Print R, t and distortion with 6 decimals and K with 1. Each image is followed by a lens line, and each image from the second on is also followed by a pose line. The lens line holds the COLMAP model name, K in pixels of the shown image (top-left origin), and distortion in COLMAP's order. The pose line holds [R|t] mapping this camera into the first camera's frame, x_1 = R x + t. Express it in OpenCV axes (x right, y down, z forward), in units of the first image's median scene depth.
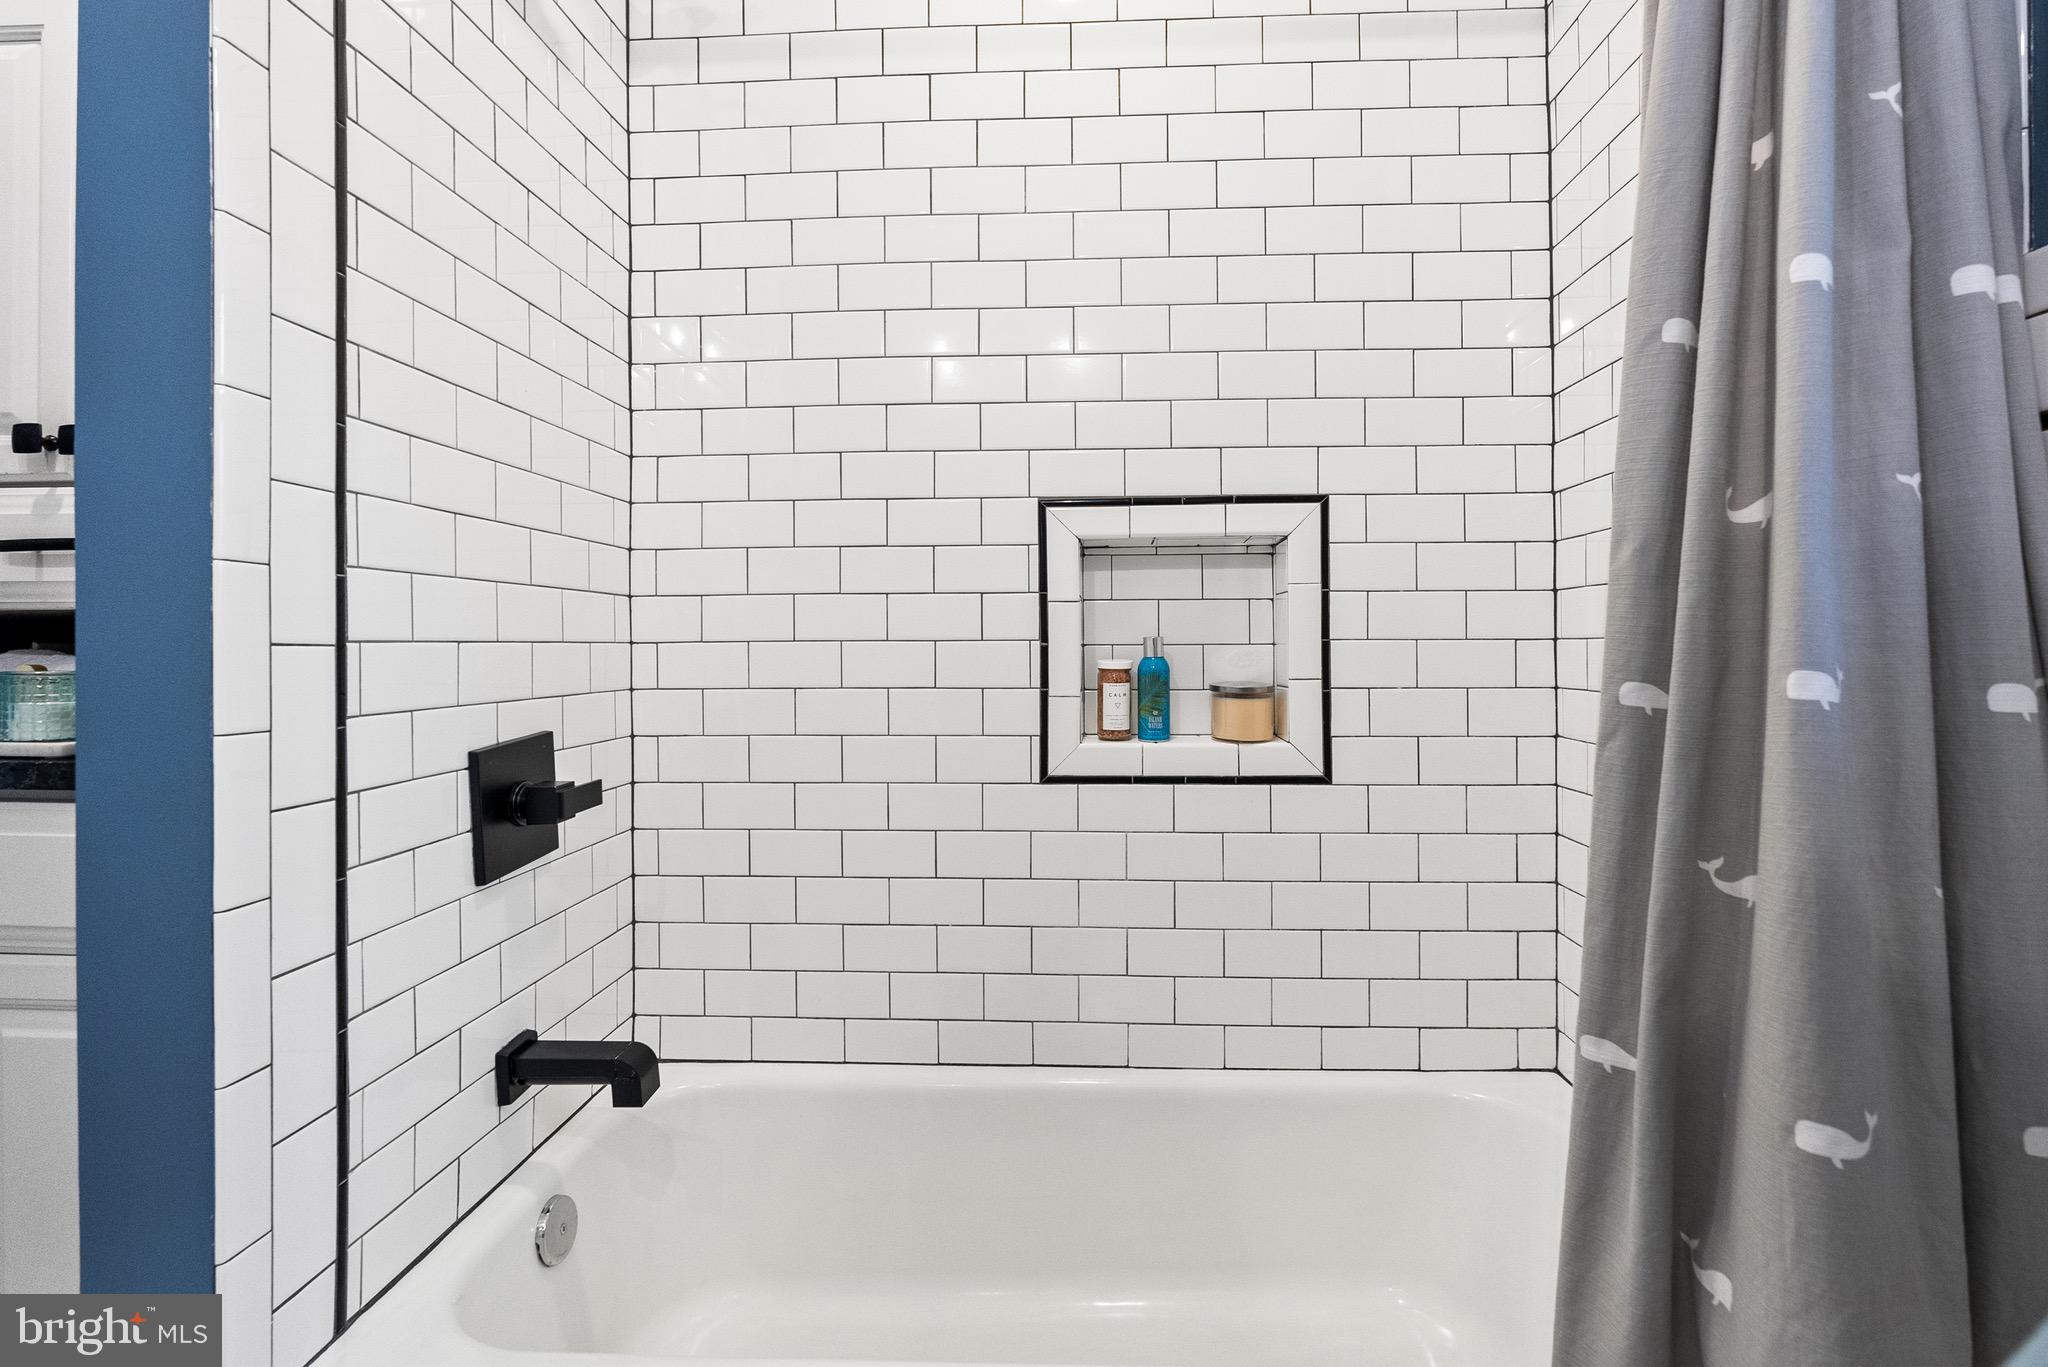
lens RADIAL K [[922.6, 0, 1034.1], [0, 922.6, 636.6], [0, 0, 1]] dist [-0.002286, 0.000000]
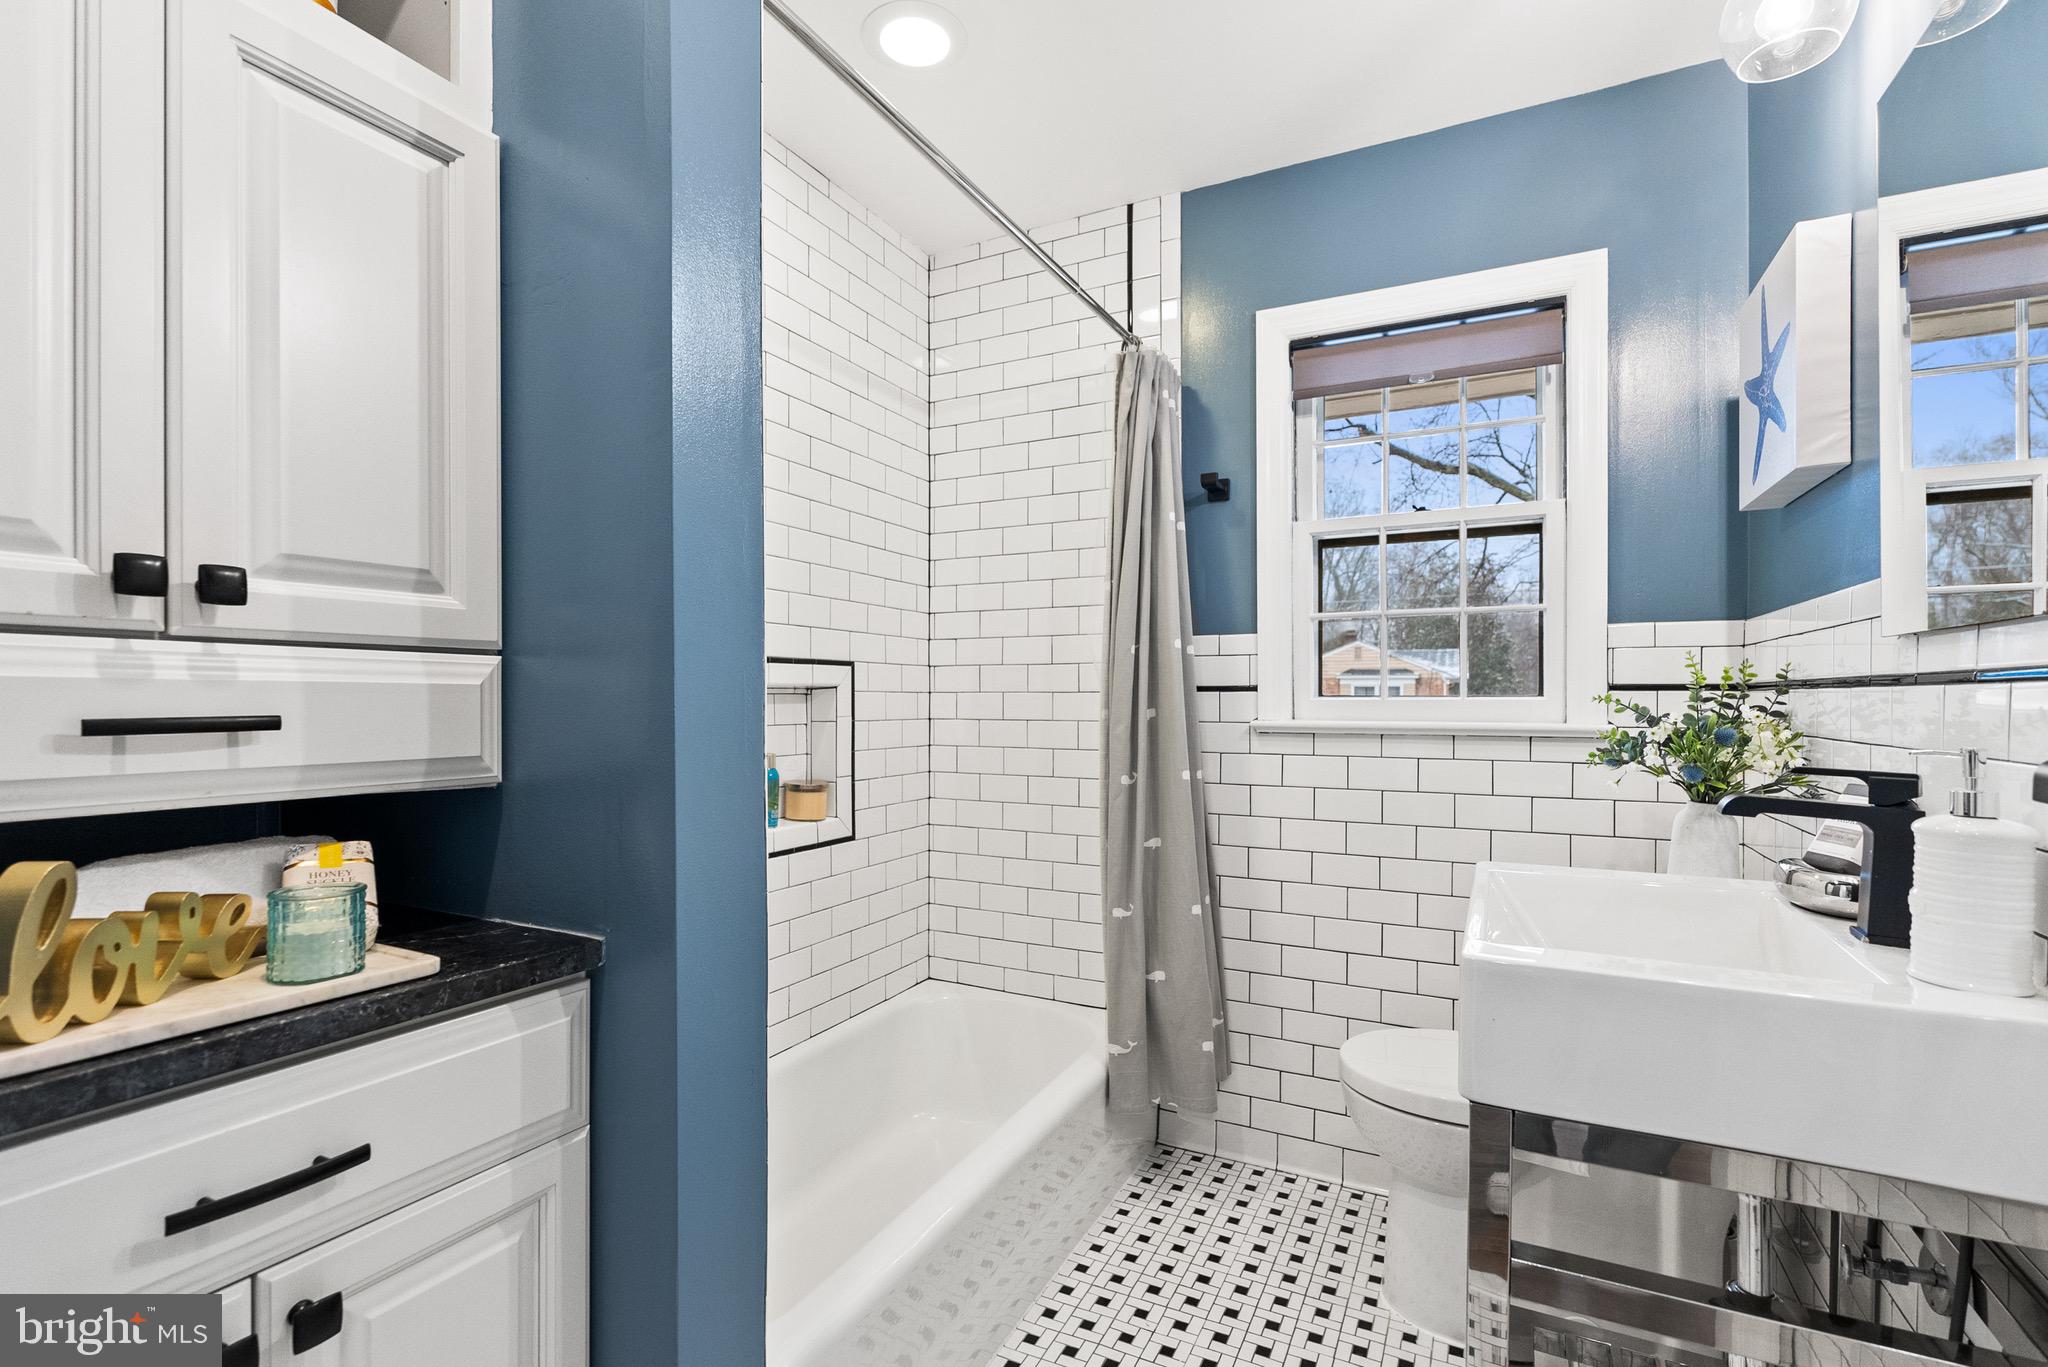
lens RADIAL K [[934.9, 0, 1017.8], [0, 934.9, 693.3], [0, 0, 1]] dist [-0.000970, 0.000046]
pose [[0.421047, 0.009628, 0.906988, -1.049943], [-0.007863, 0.999945, -0.006965, -0.088742], [-0.907005, -0.004200, 0.421099, 0.048130]]
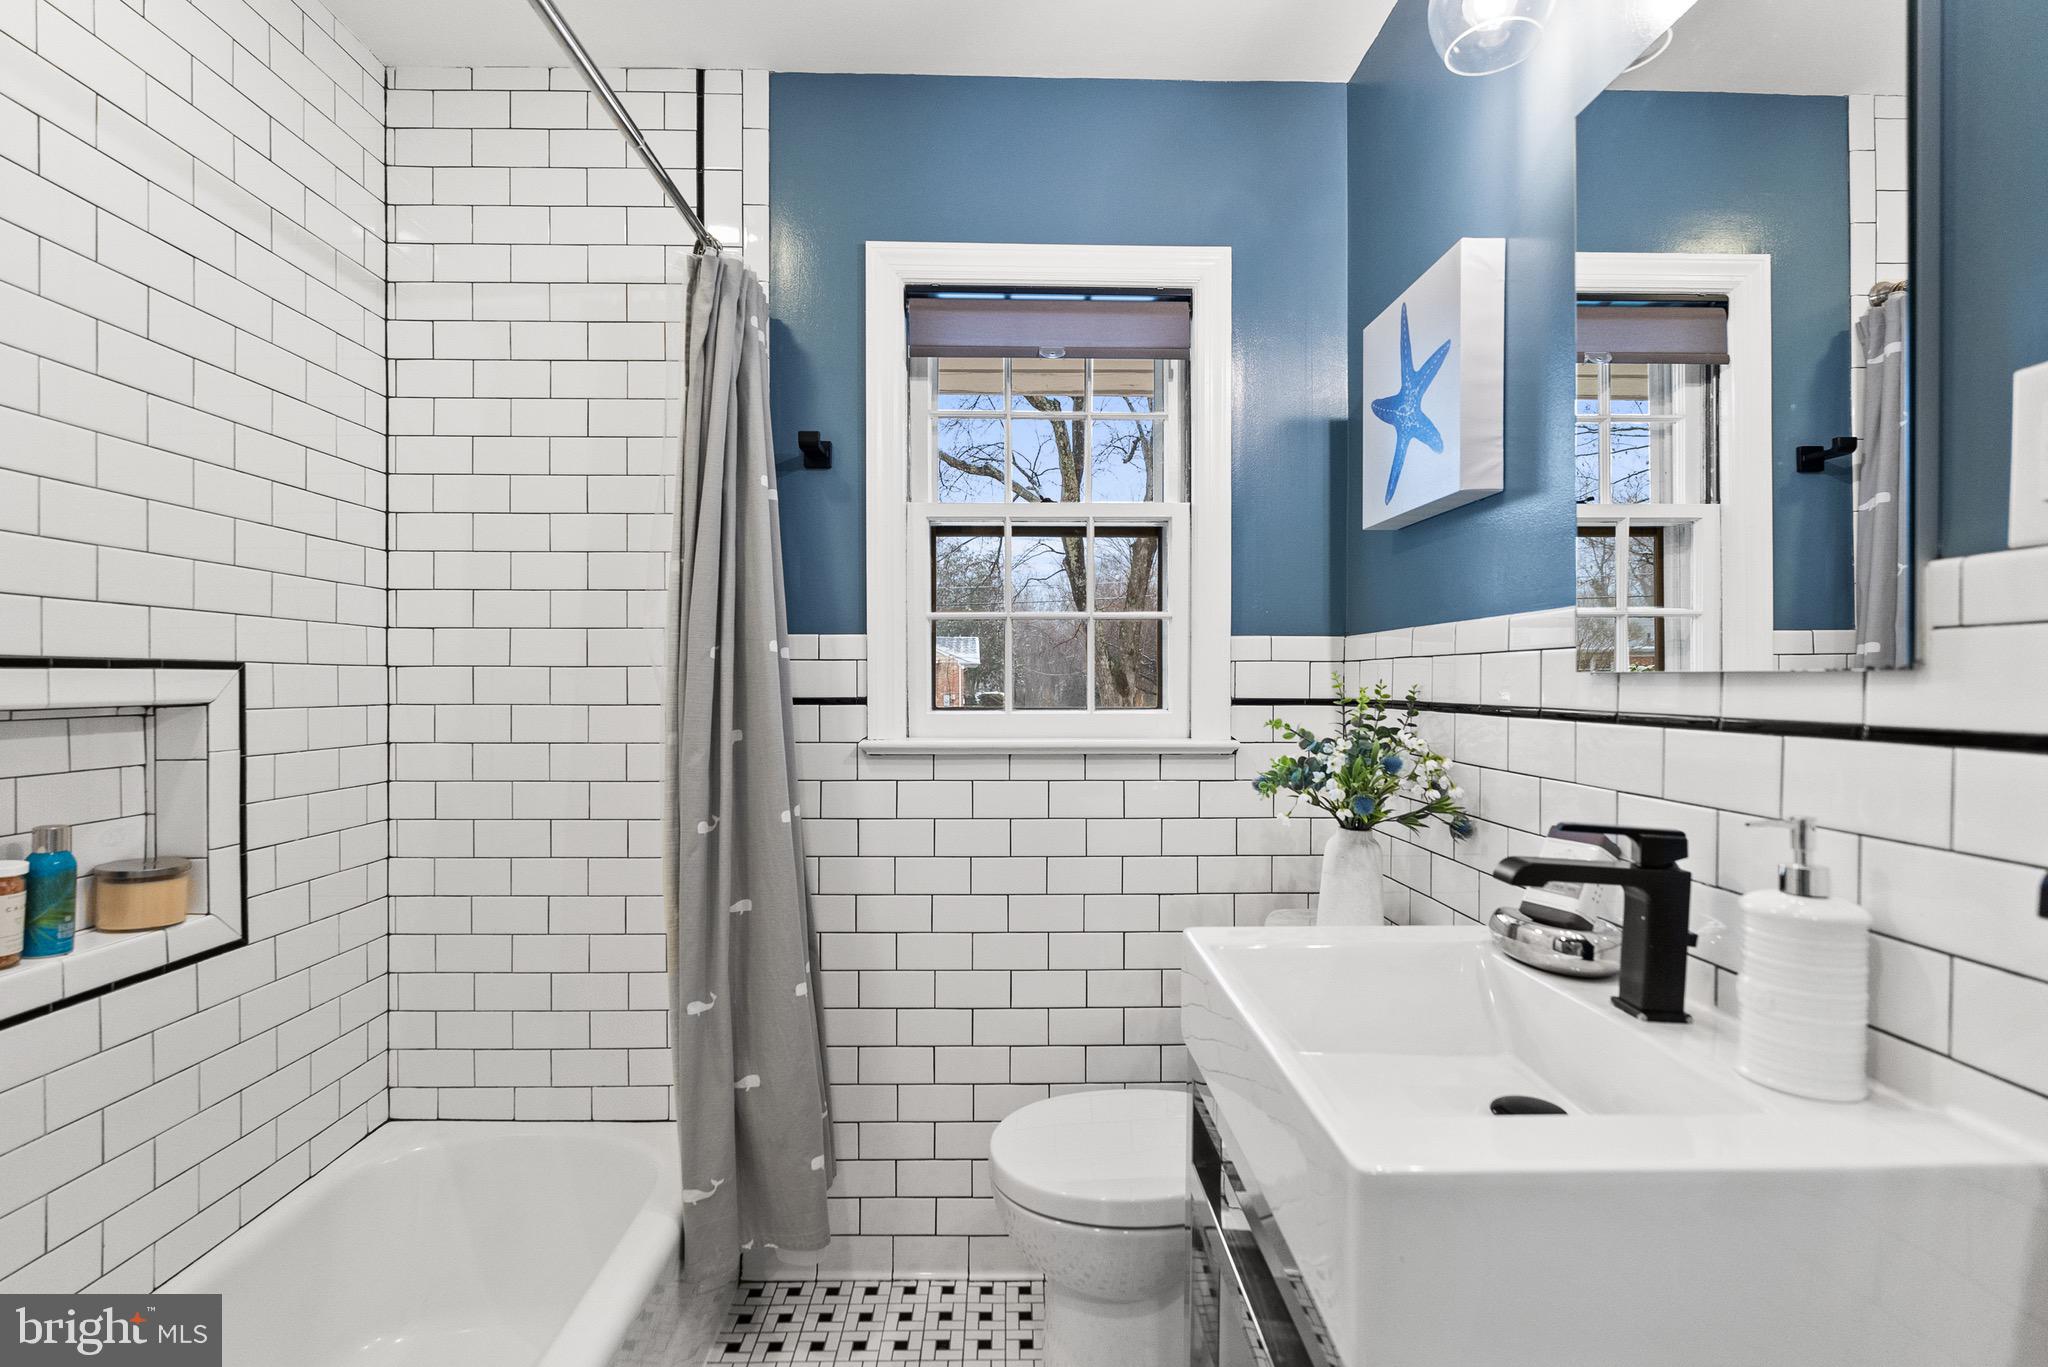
lens RADIAL K [[942.1, 0, 1027.5], [0, 942.1, 682.6], [0, 0, 1]] dist [-0.003655, 0.000202]
pose [[-0.069210, 0.003143, 0.997597, -0.780019], [-0.004201, 0.999985, -0.003442, -0.131288], [-0.997593, -0.004429, -0.069196, 0.207575]]
